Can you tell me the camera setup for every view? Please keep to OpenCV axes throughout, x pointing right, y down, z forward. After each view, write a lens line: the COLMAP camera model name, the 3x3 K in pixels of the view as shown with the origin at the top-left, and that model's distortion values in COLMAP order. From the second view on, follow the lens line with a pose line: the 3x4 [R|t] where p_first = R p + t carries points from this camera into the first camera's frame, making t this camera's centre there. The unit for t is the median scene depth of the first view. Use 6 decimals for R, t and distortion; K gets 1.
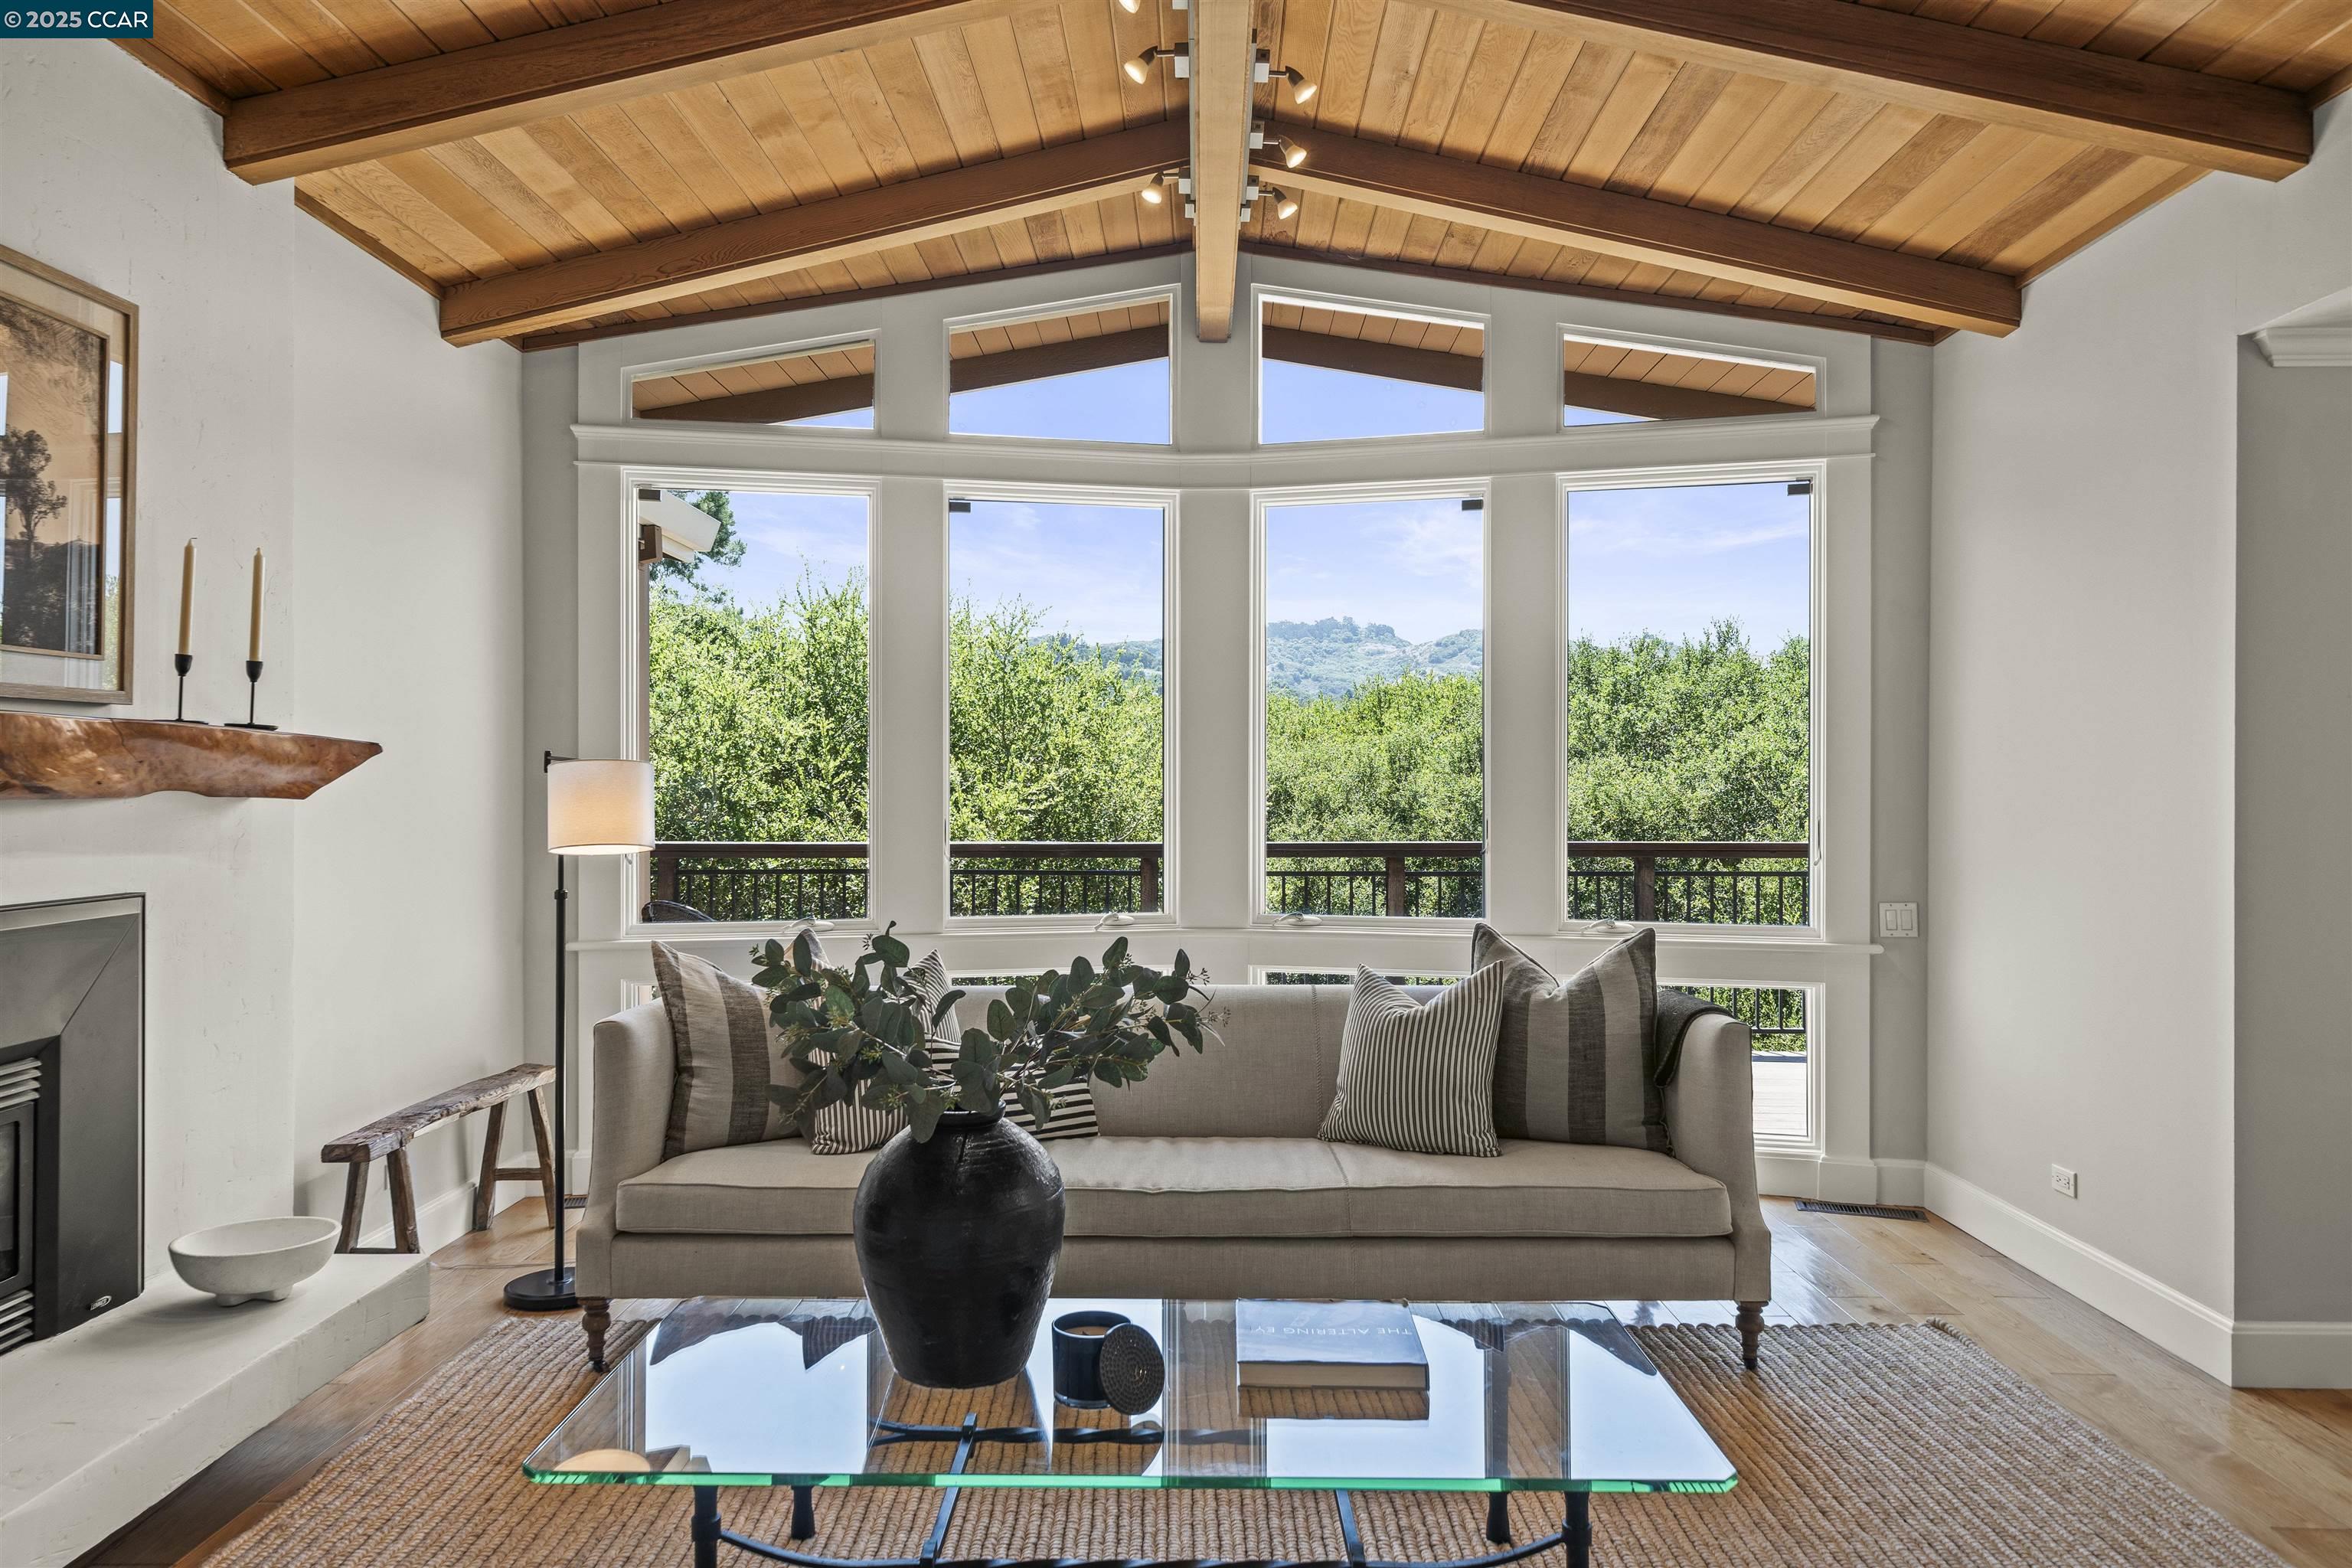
lens RADIAL K [[1572.1, 0, 1178.0], [0, 1572.1, 773.5], [0, 0, 1]] dist [0.016951, -0.001622]
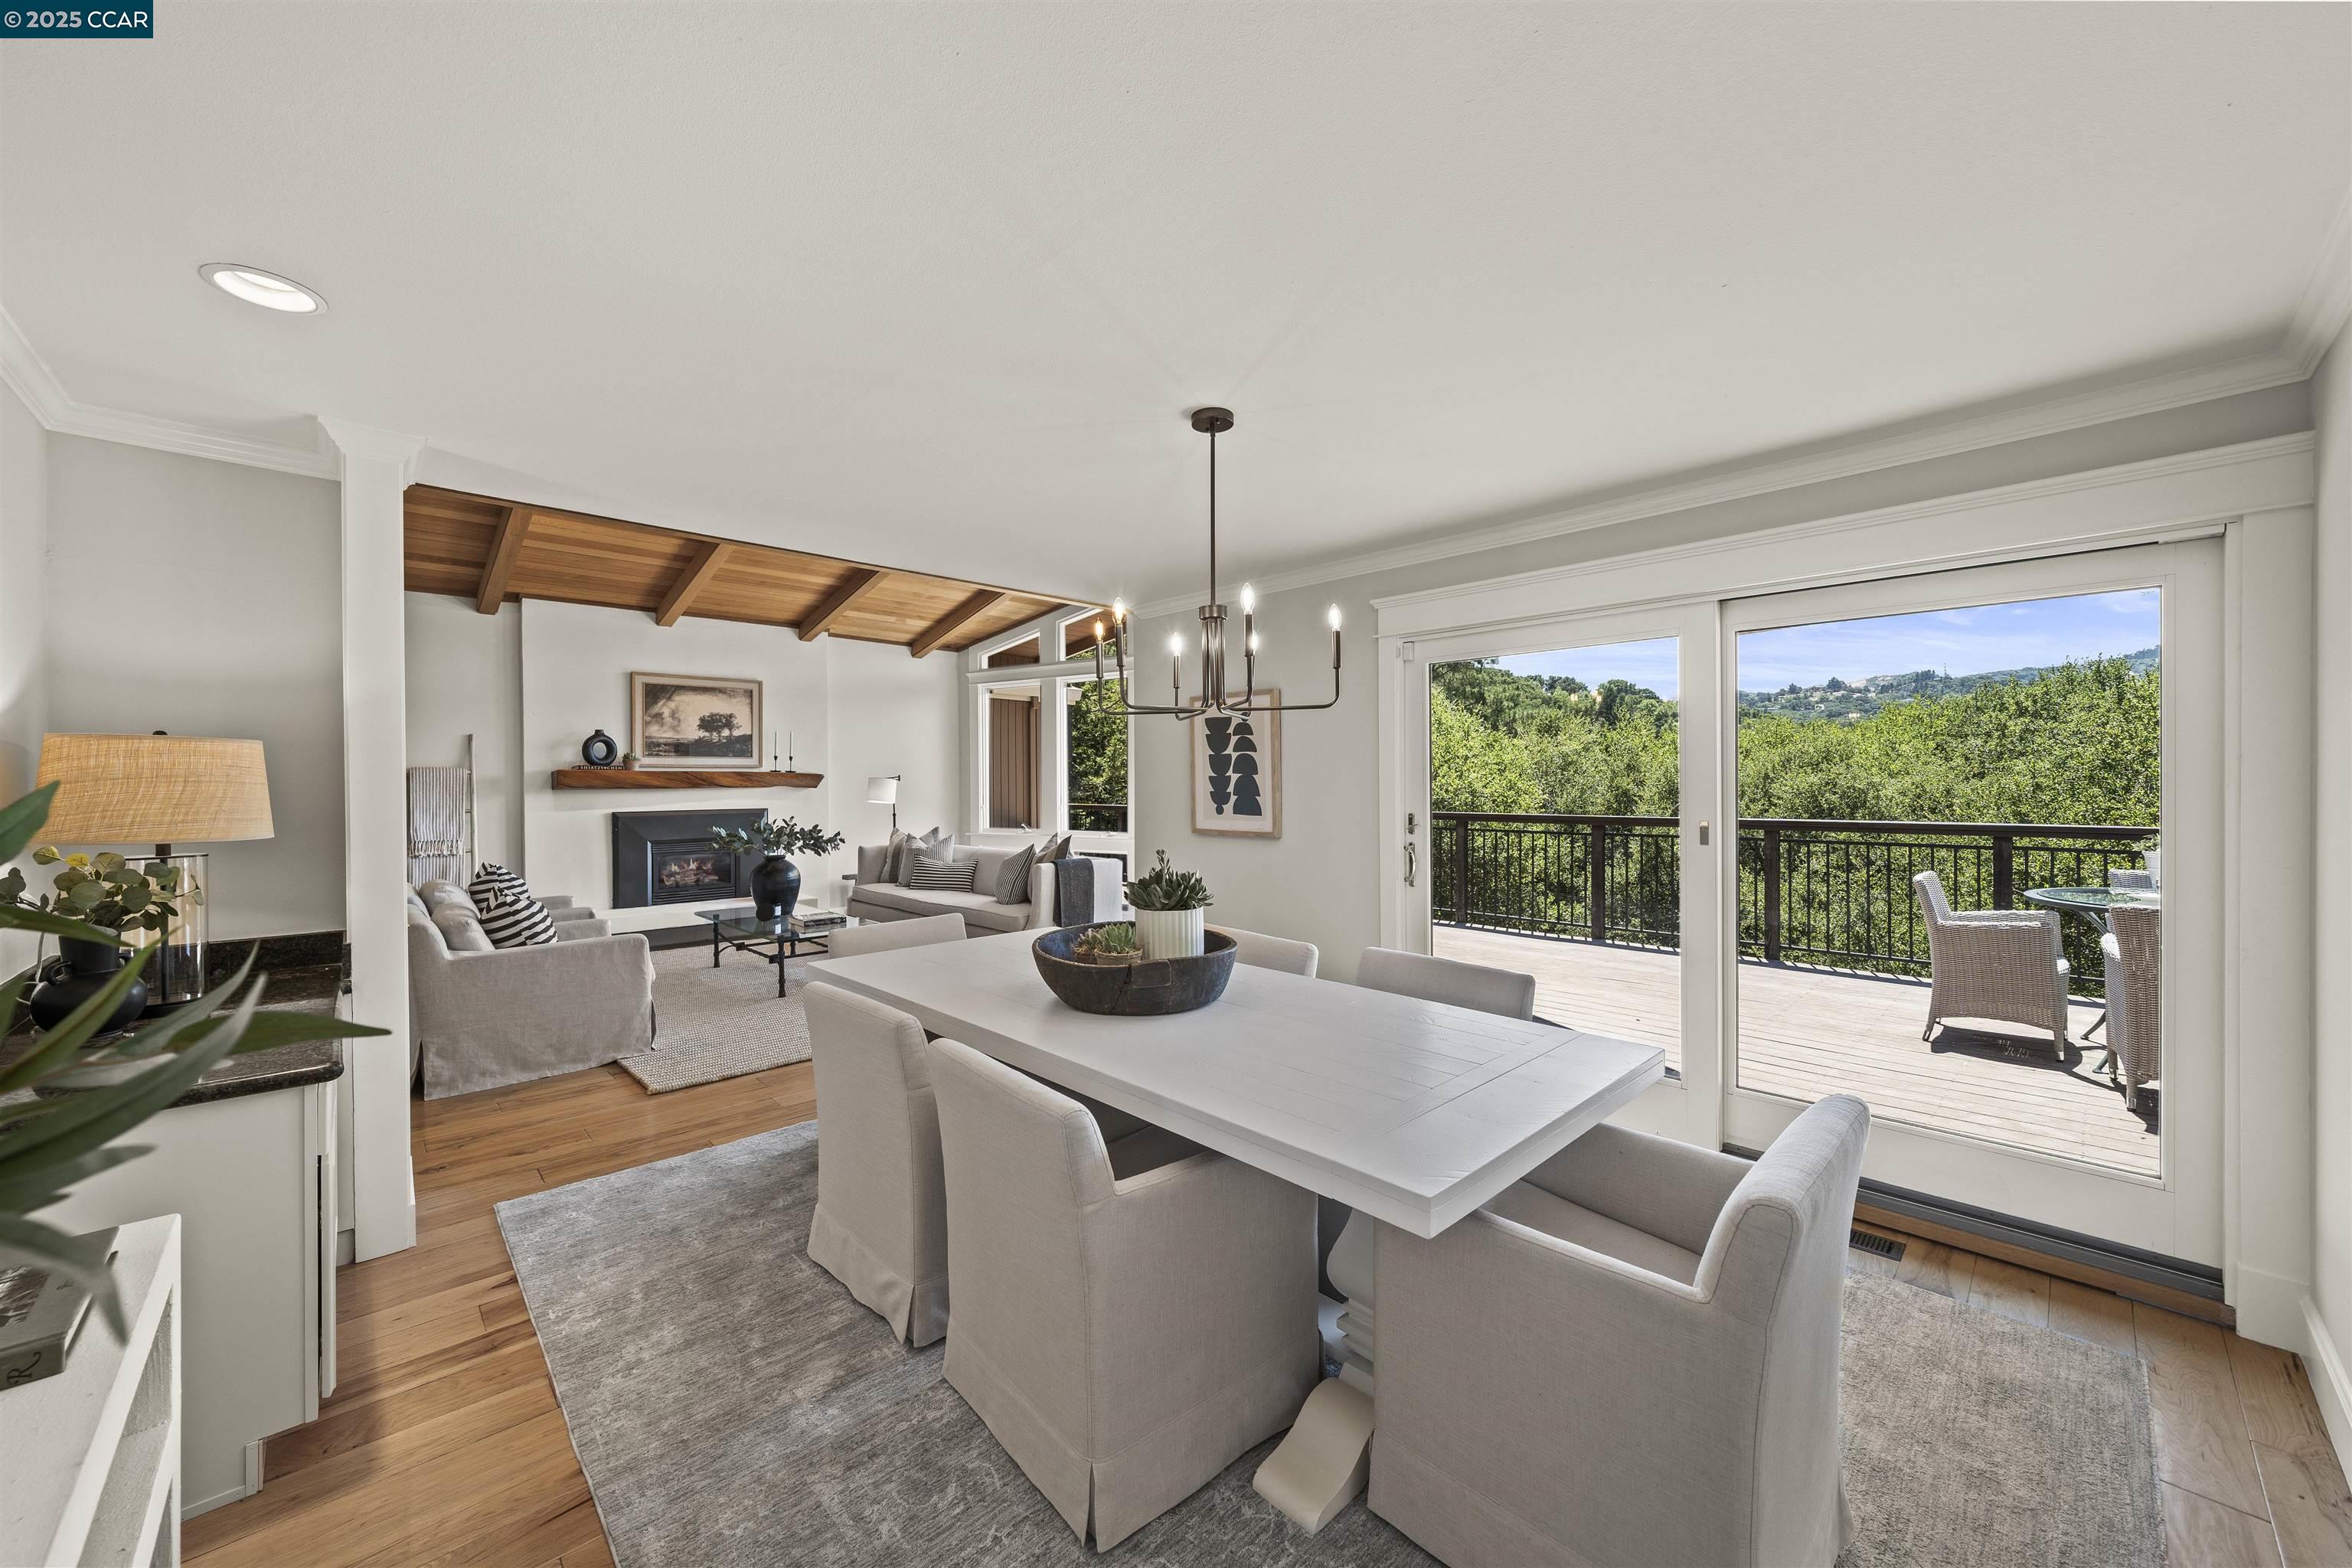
lens RADIAL K [[857.3, 0, 1165.7], [0, 857.3, 763.4], [0, 0, 1]] dist [0.007046, 0.000145]
pose [[0.691270, -0.021871, -0.722265, 1.833578], [0.010208, 0.999738, -0.020503, 0.007369], [0.722524, 0.006801, 0.691312, 0.113840]]
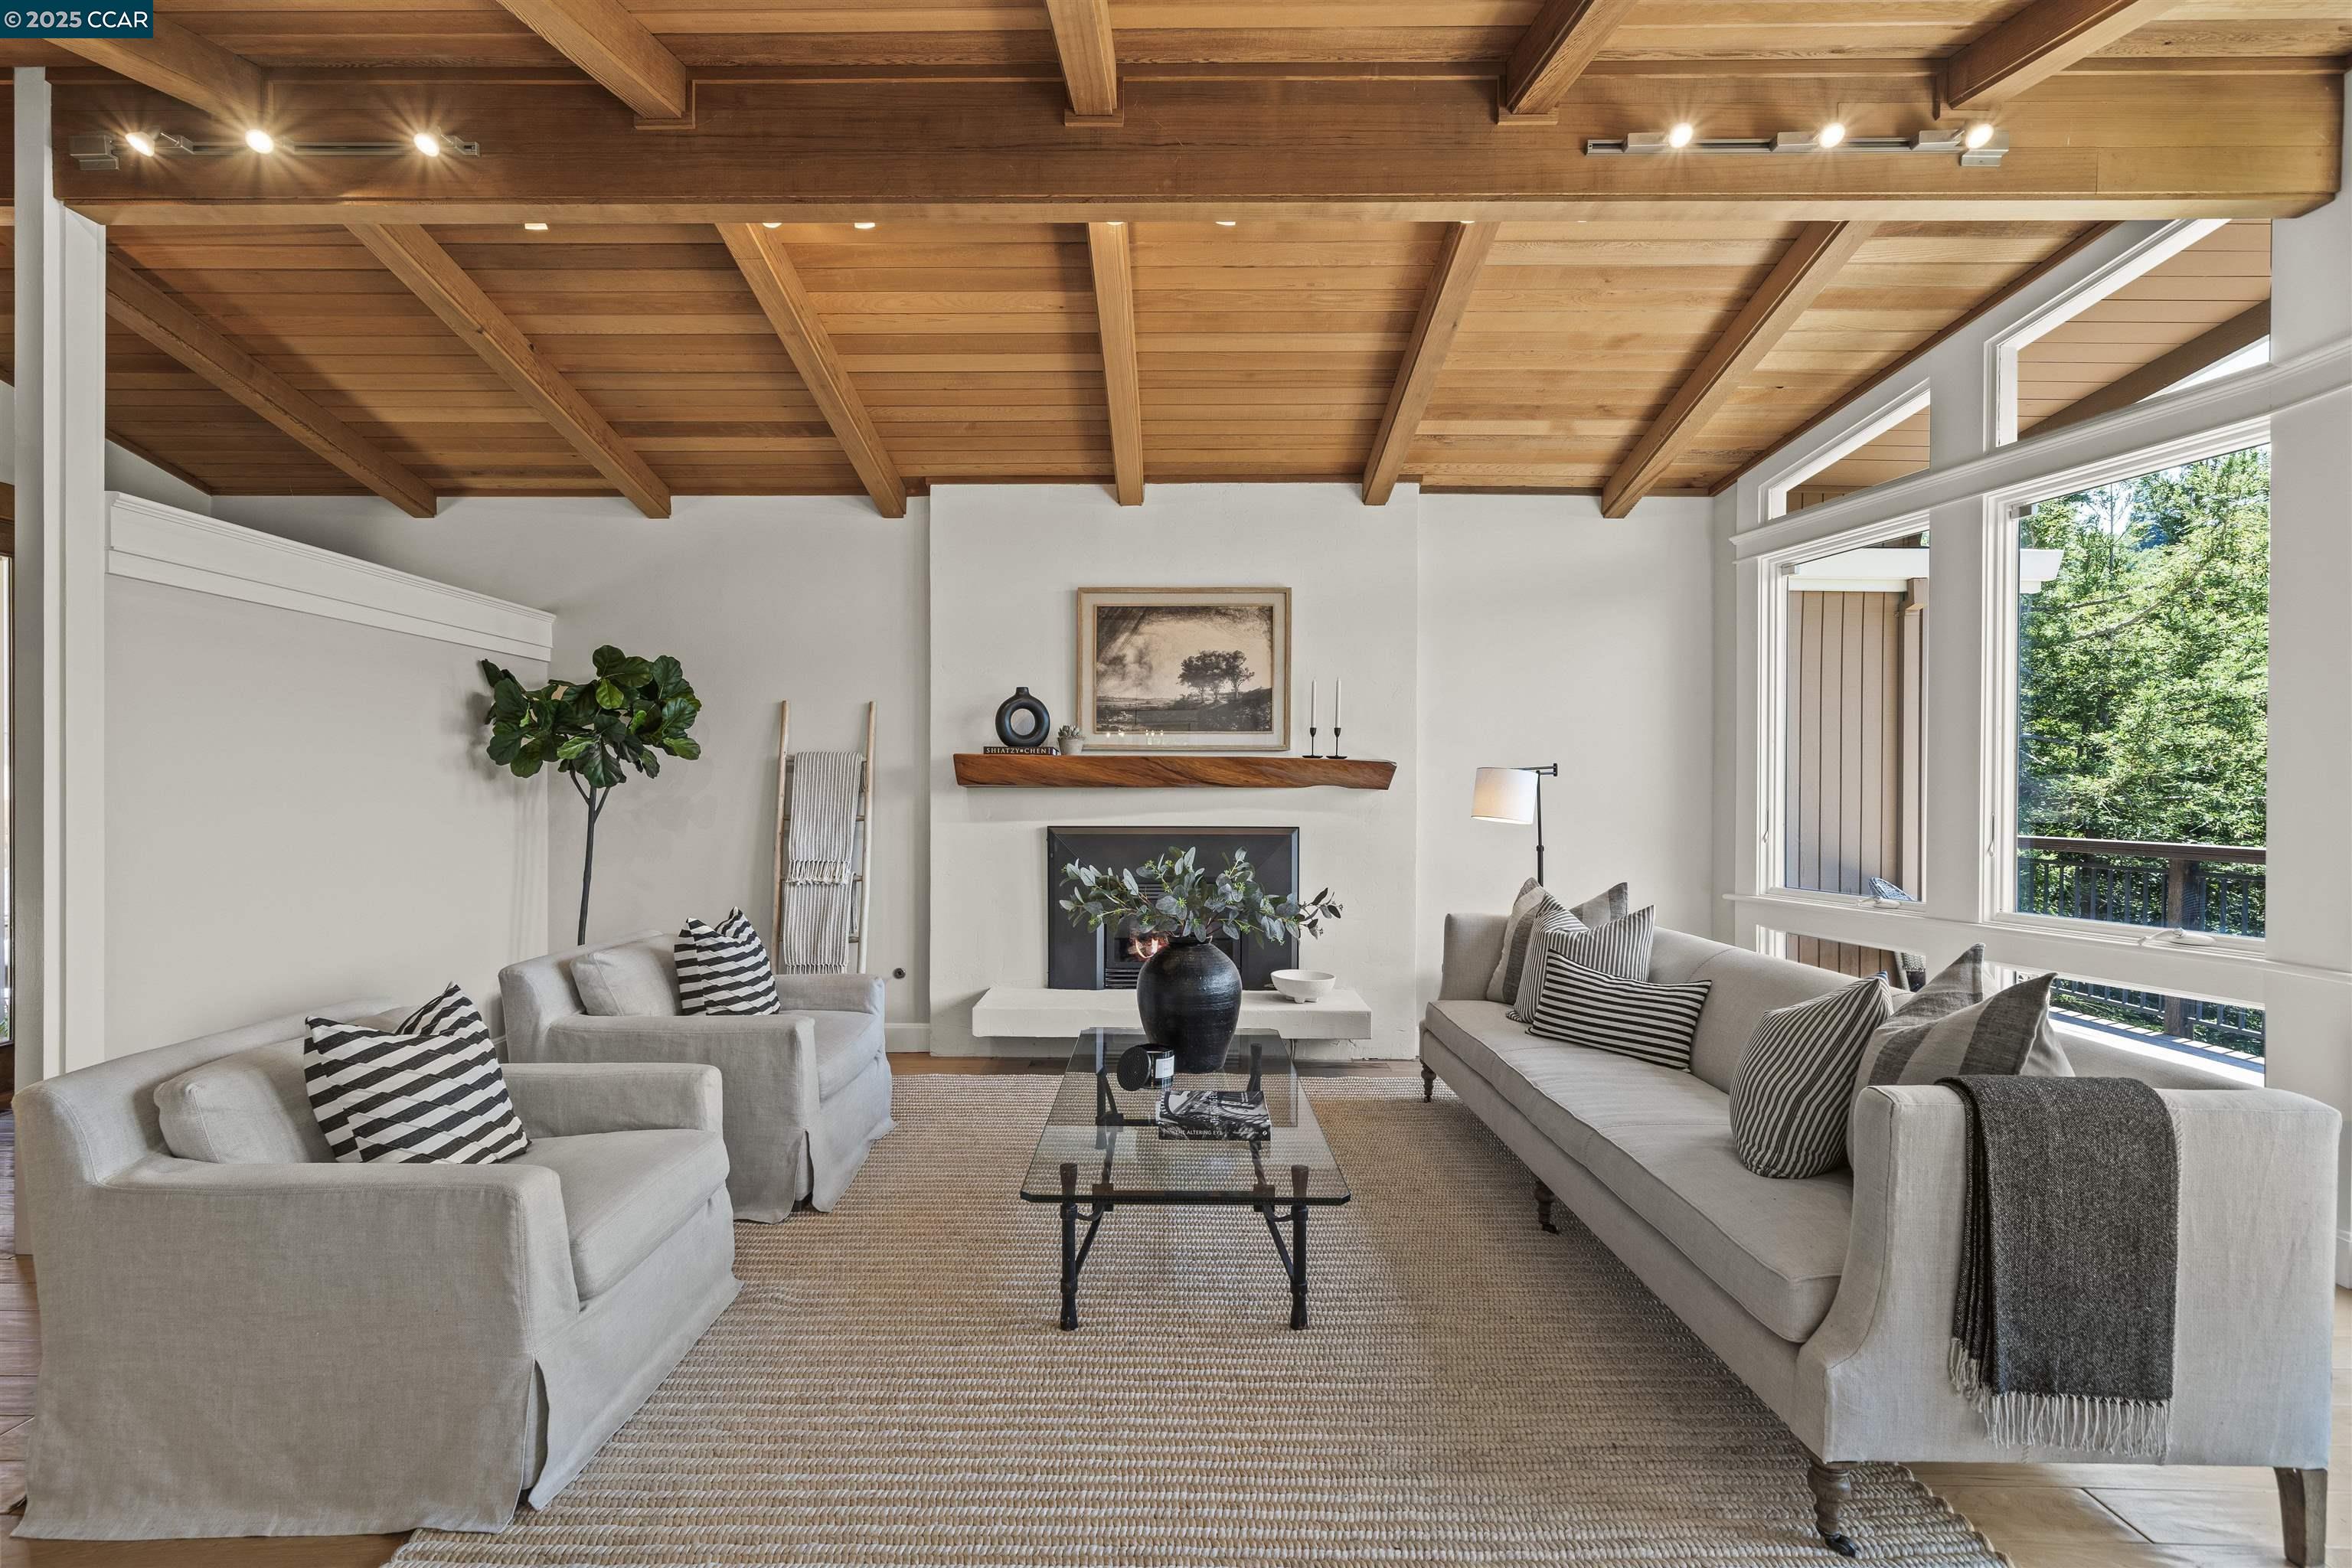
lens RADIAL K [[1092.0, 0, 1143.7], [0, 1092.0, 806.3], [0, 0, 1]] dist [0.002200, 0.001948]
pose [[-0.014545, 0.008865, -0.999855, 0.976320], [0.000841, 0.999960, 0.008853, 0.026711], [0.999894, -0.000712, -0.014552, 0.747130]]
